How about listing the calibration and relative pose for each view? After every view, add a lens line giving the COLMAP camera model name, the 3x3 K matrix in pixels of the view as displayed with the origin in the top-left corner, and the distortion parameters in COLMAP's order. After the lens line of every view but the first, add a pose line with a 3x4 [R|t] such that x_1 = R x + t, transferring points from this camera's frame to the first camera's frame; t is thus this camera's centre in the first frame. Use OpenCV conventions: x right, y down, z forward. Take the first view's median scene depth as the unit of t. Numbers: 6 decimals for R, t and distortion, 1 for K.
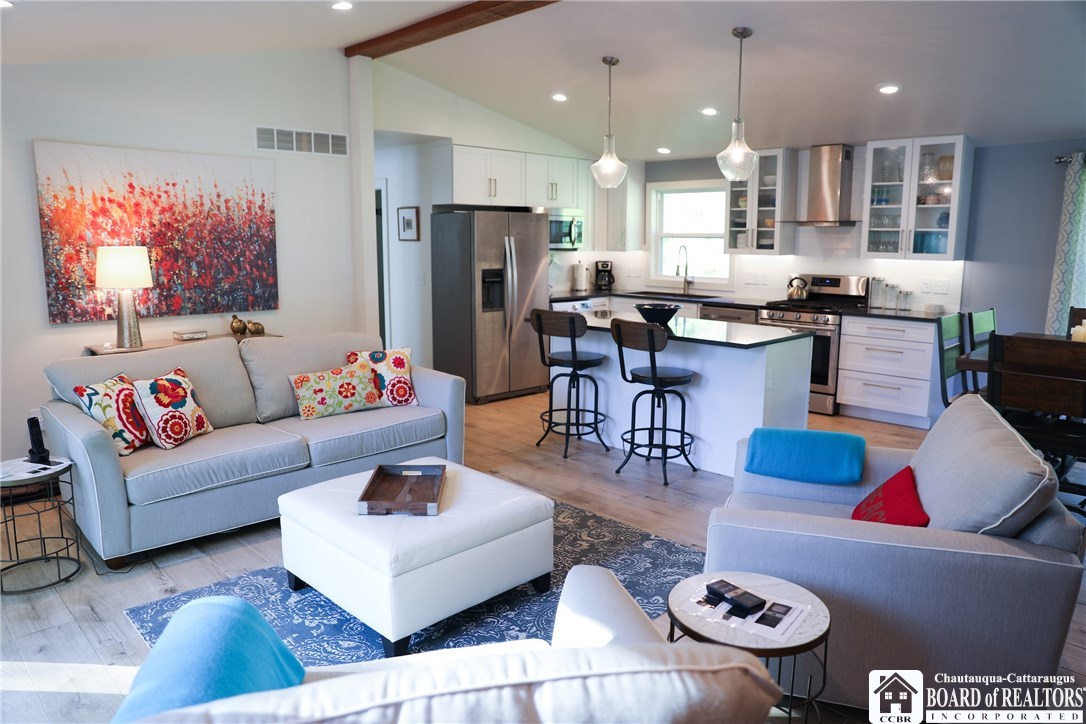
lens RADIAL K [[738.2, 0, 537.6], [0, 738.2, 354.4], [0, 0, 1]] dist [-0.090419, 0.069413]
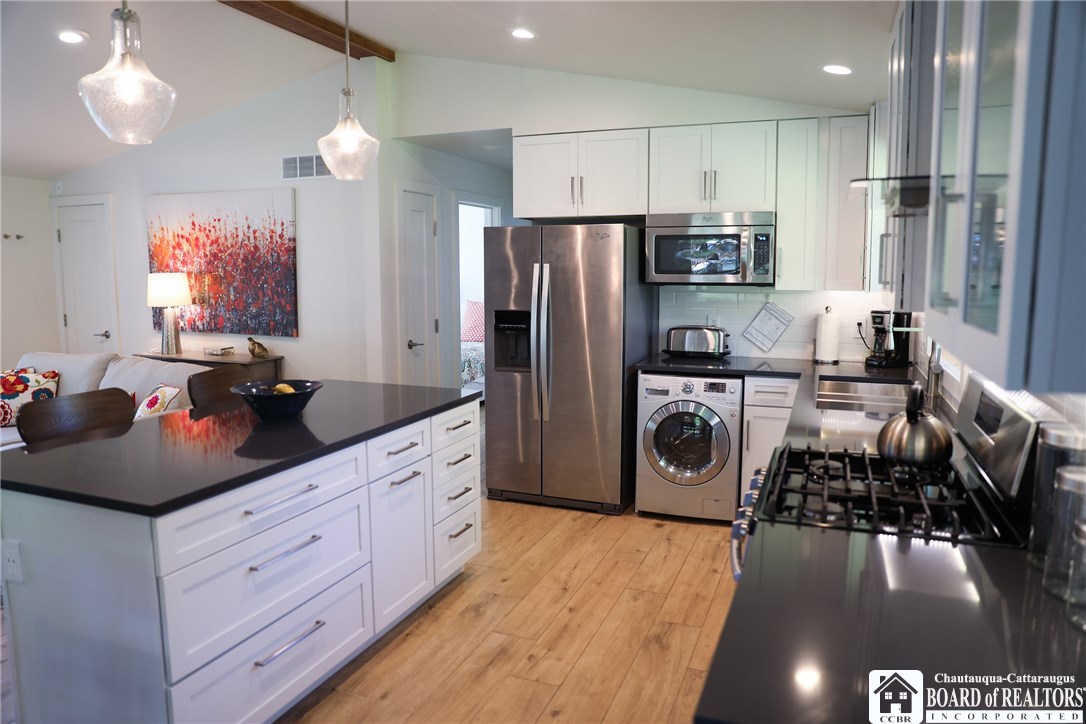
lens RADIAL K [[738.2, 0, 538.9], [0, 738.2, 357.4], [0, 0, 1]] dist [-0.090419, 0.069413]
pose [[0.400398, 0.107878, -0.909969, 0.776306], [-0.141008, 0.988472, 0.055139, -0.152611], [0.905427, 0.106236, 0.410993, 1.000868]]
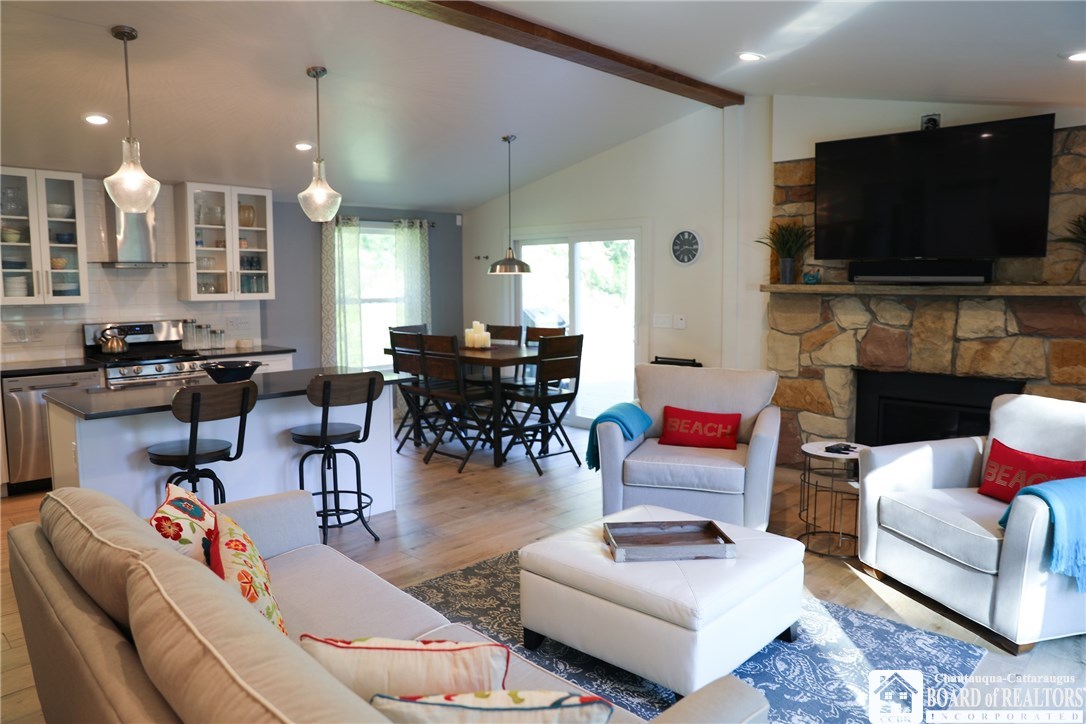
lens RADIAL K [[738.2, 0, 540.0], [0, 738.2, 359.3], [0, 0, 1]] dist [-0.090419, 0.069413]
pose [[-0.022655, -0.110495, 0.993618, -0.678714], [0.160989, 0.980500, 0.112707, -0.112855], [-0.986696, 0.162515, -0.004425, 0.698536]]
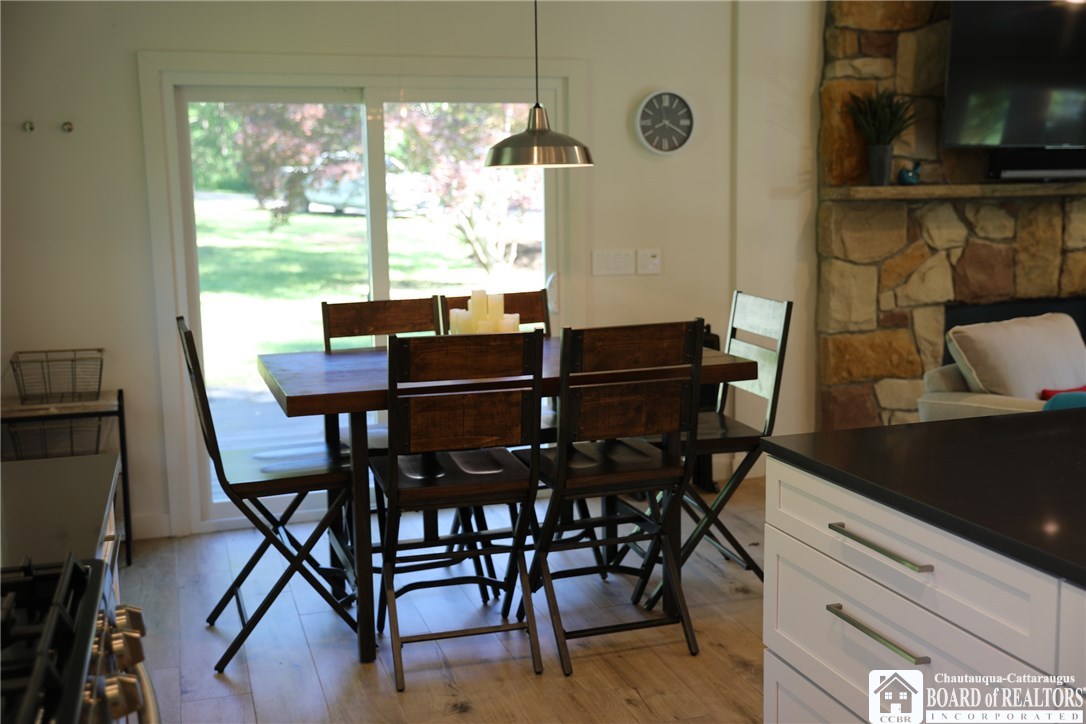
lens RADIAL K [[1153.8, 0, 552.4], [0, 1153.8, 357.7], [0, 0, 1]] dist [0.028632, 0.000000]
pose [[-0.897505, -0.050630, 0.438088, 0.226257], [0.083201, 0.956109, 0.280951, -0.224118], [-0.433084, 0.288604, -0.853900, 1.465614]]
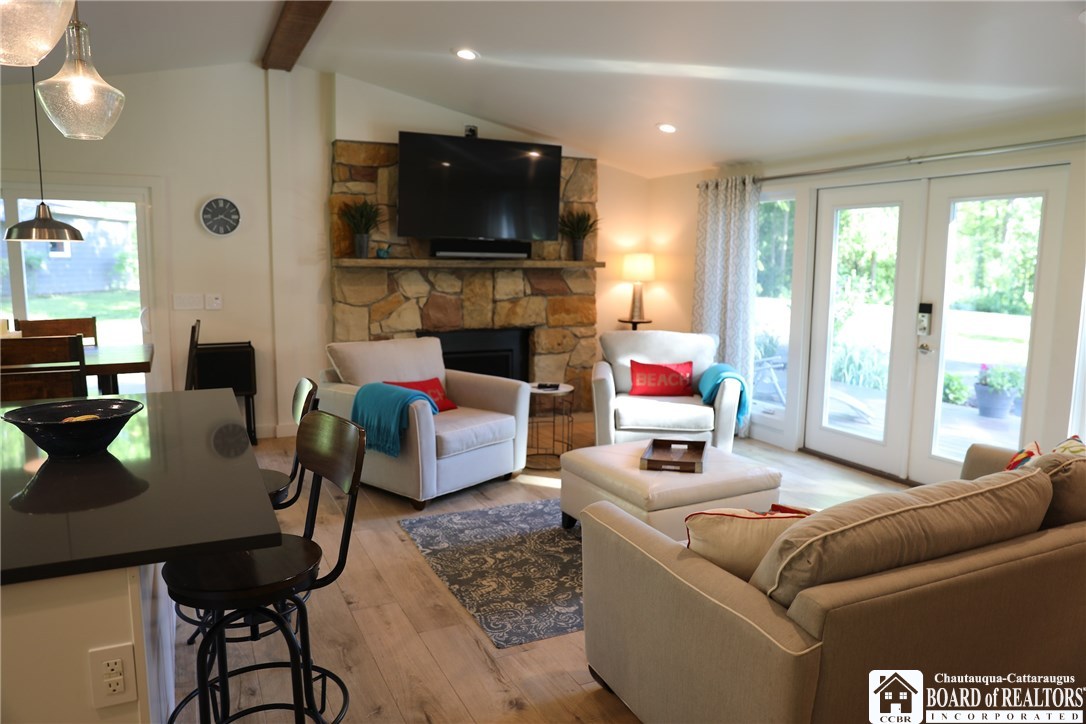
lens RADIAL K [[738.2, 0, 539.4], [0, 738.2, 354.2], [0, 0, 1]] dist [-0.090419, 0.069413]
pose [[-0.948404, -0.054714, 0.312309, -0.210894], [0.034255, 0.961552, 0.272479, -0.204442], [-0.315209, 0.269118, -0.910065, 1.338472]]
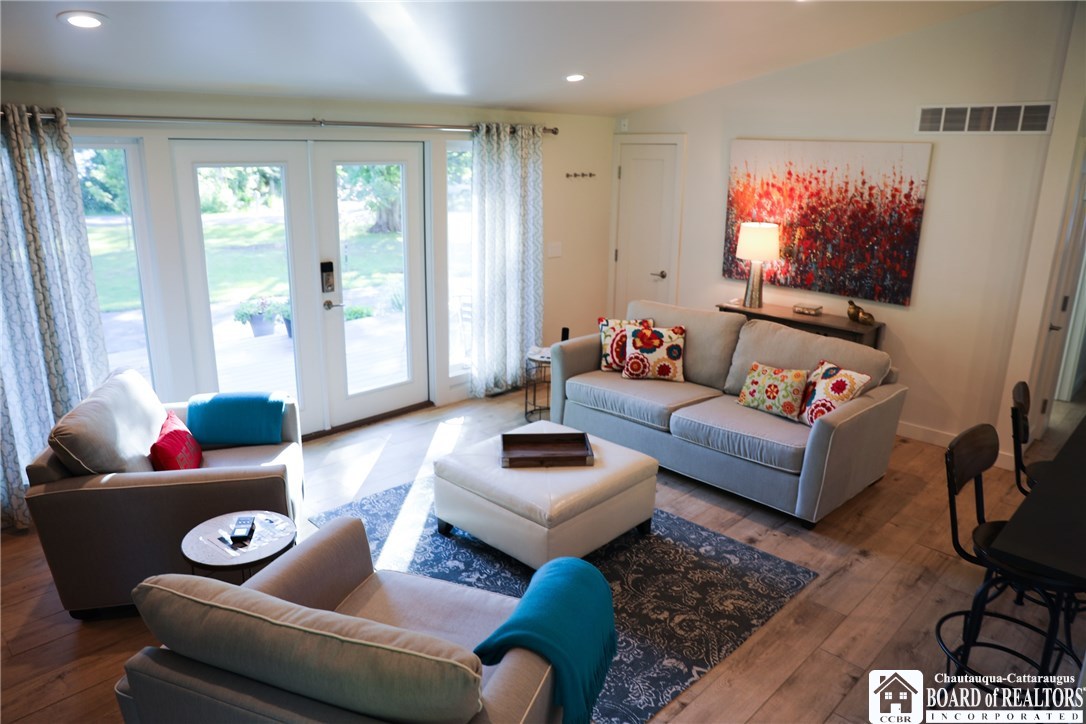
lens RADIAL K [[738.2, 0, 545.2], [0, 738.2, 355.1], [0, 0, 1]] dist [-0.090419, 0.069413]
pose [[0.022064, 0.264725, -0.964071, 0.609426], [-0.169379, 0.951356, 0.257357, -0.181183], [0.985304, 0.157615, 0.065830, 0.552495]]
